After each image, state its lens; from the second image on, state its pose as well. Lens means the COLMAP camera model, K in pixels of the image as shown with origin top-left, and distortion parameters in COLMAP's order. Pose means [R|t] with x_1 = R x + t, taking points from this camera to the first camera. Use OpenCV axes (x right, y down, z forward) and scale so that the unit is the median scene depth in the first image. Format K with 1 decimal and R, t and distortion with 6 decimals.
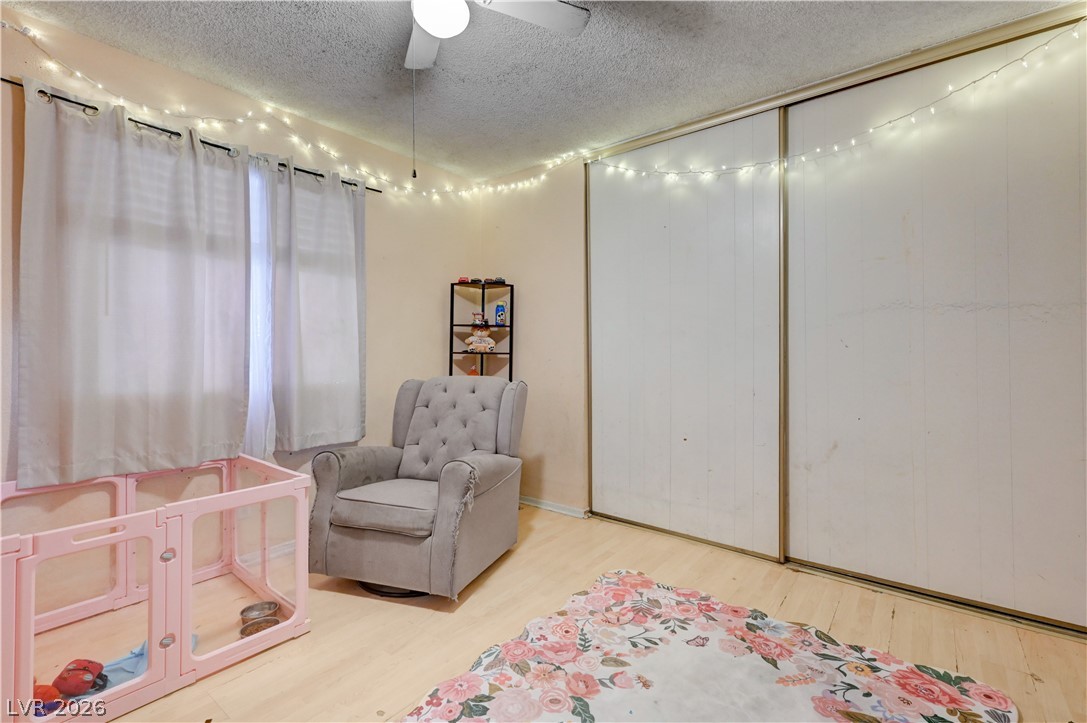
lens RADIAL K [[486.9, 0, 538.8], [0, 486.9, 354.8], [0, 0, 1]] dist [0.002317, 0.001295]
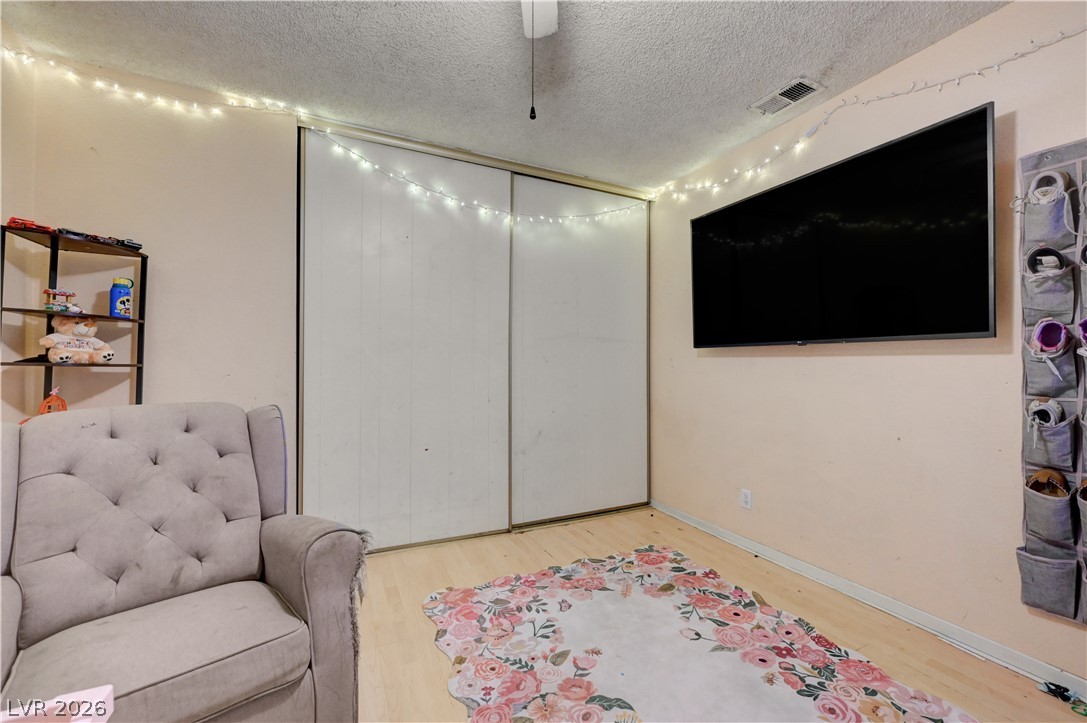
lens RADIAL K [[443.0, 0, 544.2], [0, 443.0, 368.4], [0, 0, 1]] dist [-0.010315, 0.000518]
pose [[0.421332, -0.002966, 0.906902, -0.504463], [-0.000411, 0.999994, 0.003461, -0.001073], [-0.906907, -0.001831, 0.421328, 0.434758]]
